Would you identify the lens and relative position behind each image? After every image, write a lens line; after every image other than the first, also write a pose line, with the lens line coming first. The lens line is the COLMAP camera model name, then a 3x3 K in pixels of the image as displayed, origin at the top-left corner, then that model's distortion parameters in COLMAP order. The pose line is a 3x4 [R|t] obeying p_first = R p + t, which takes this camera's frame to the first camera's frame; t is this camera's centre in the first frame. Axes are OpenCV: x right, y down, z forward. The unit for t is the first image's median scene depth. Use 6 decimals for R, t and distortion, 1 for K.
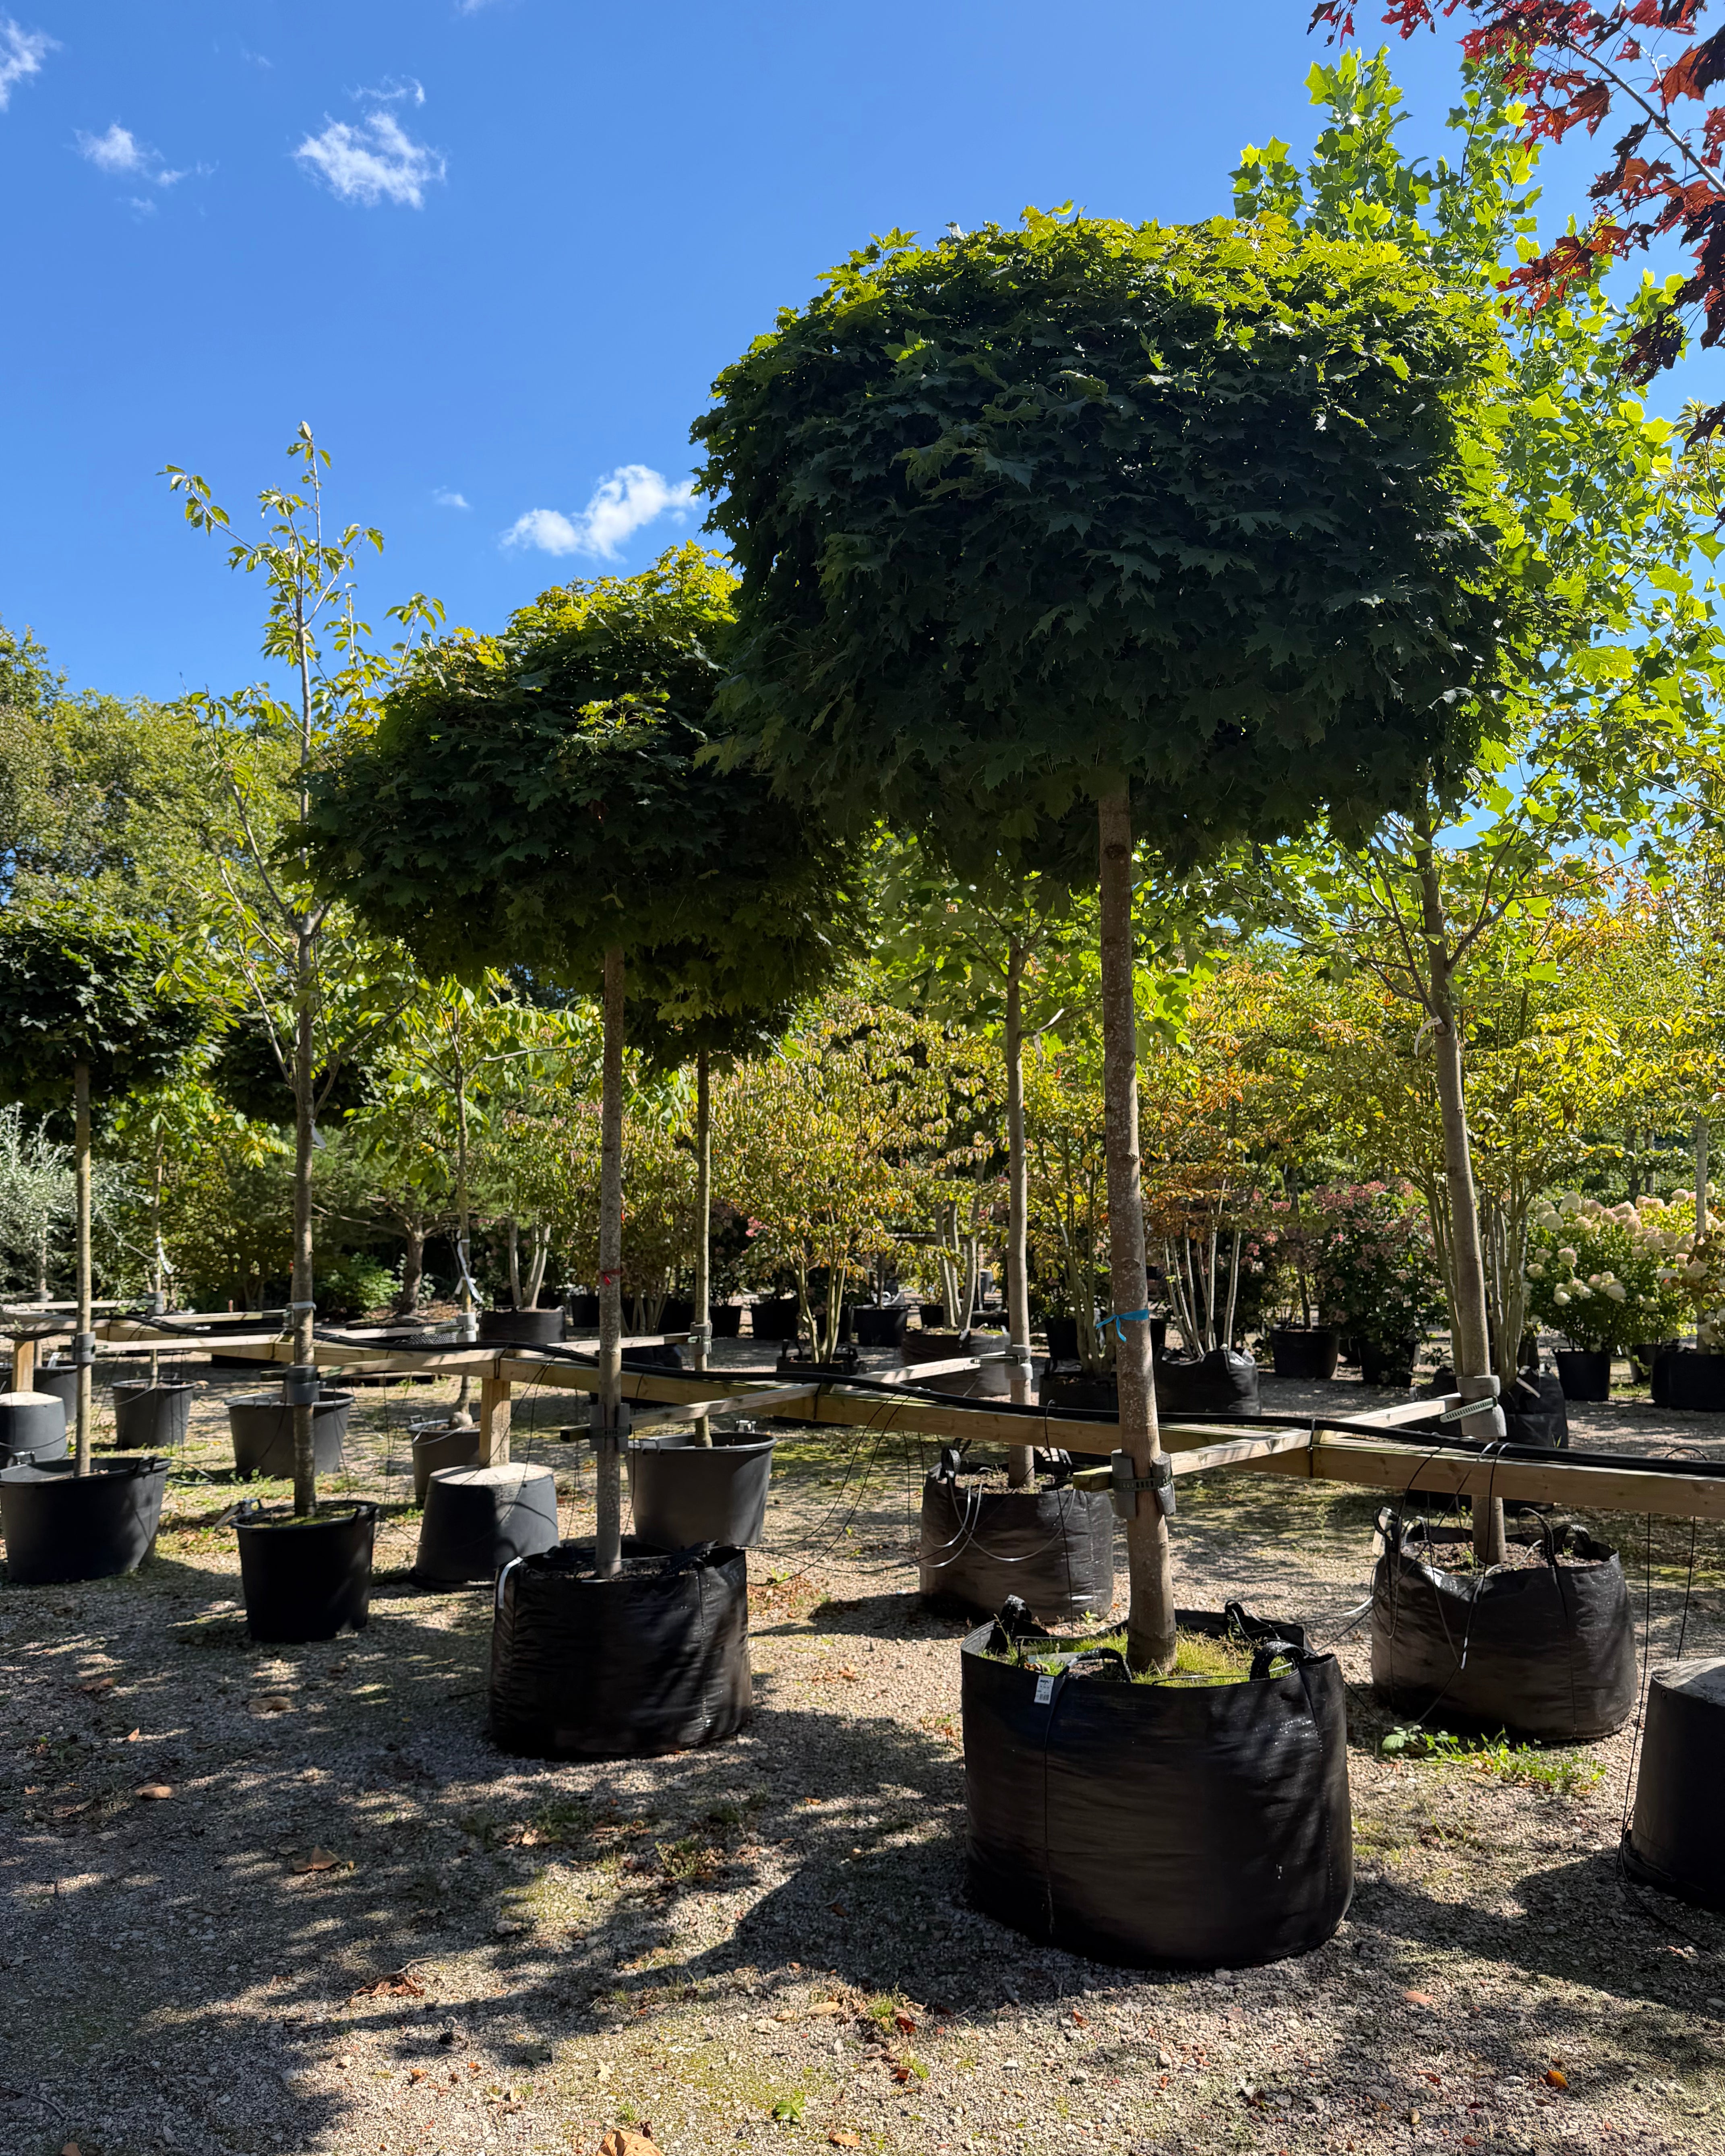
lens RADIAL K [[1648.9, 0, 862.5], [0, 1648.9, 1078.0], [0, 0, 1]] dist [0.068582, -0.089269]
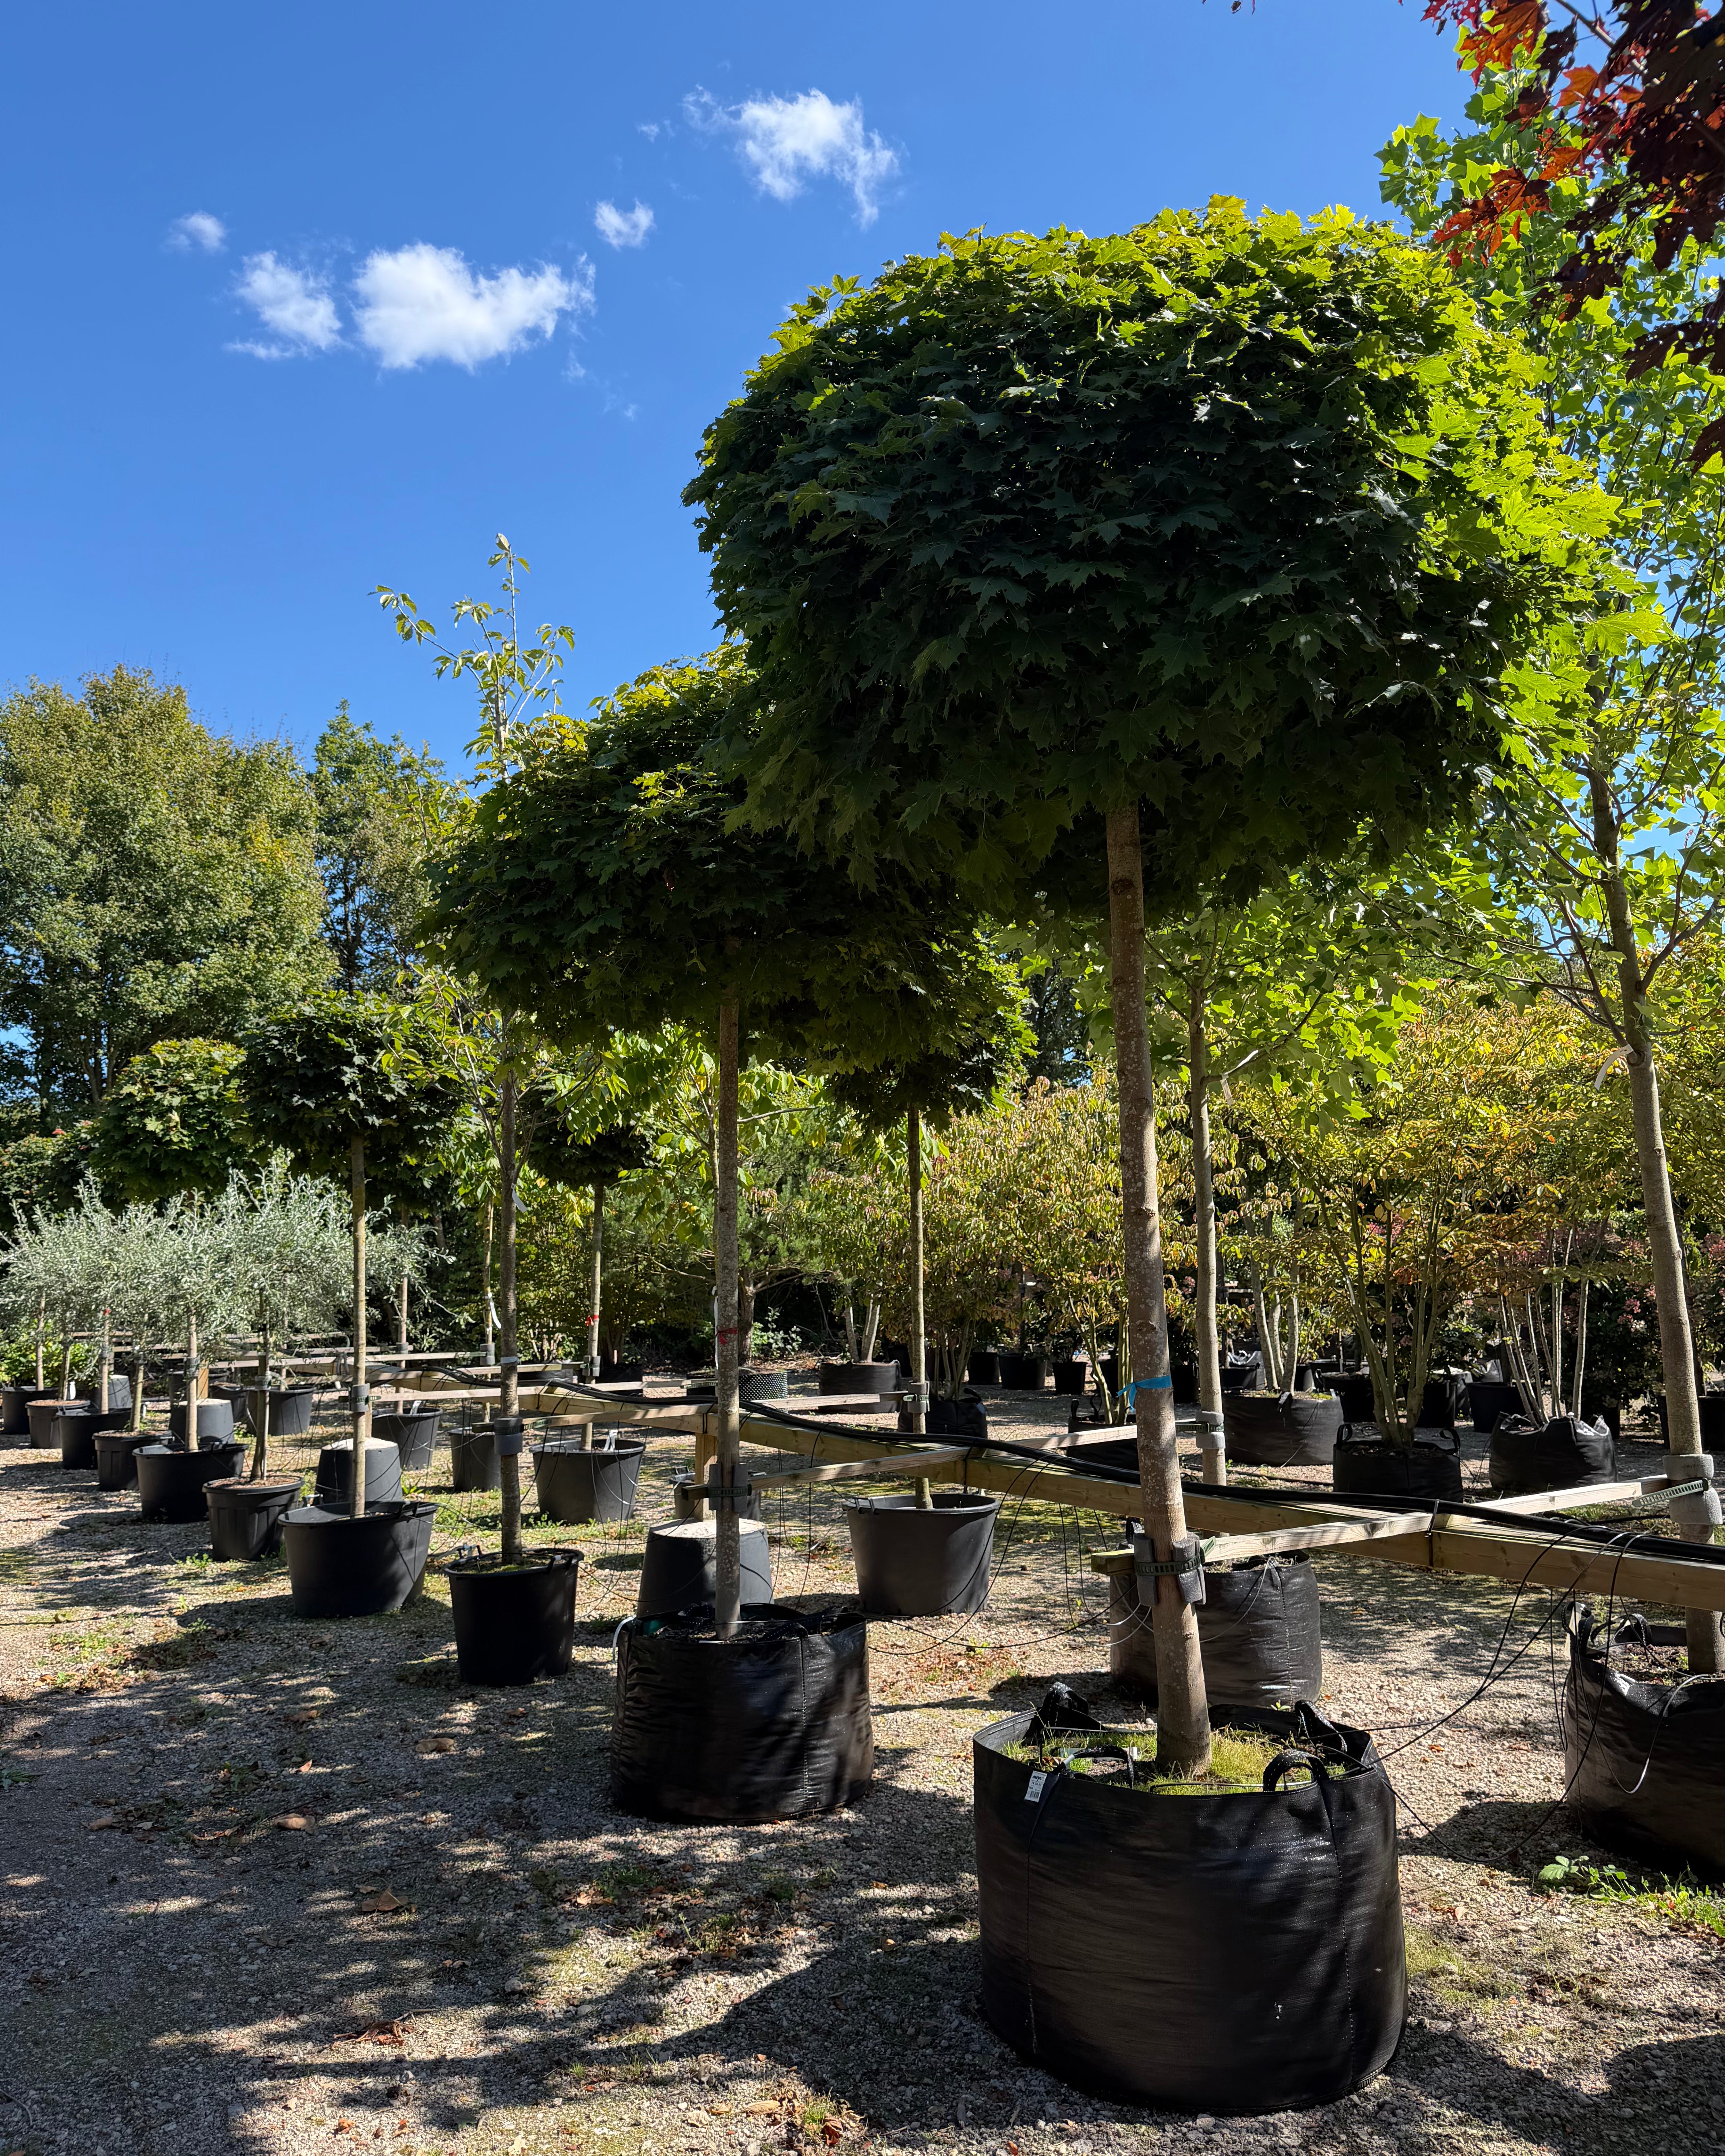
lens RADIAL K [[1648.9, 0, 862.5], [0, 1648.9, 1078.0], [0, 0, 1]] dist [0.068582, -0.089269]
pose [[0.967266, -0.036867, -0.251071, 0.210946], [0.028992, 0.998967, -0.034992, 0.000488], [0.252101, 0.026567, 0.967336, 0.048628]]
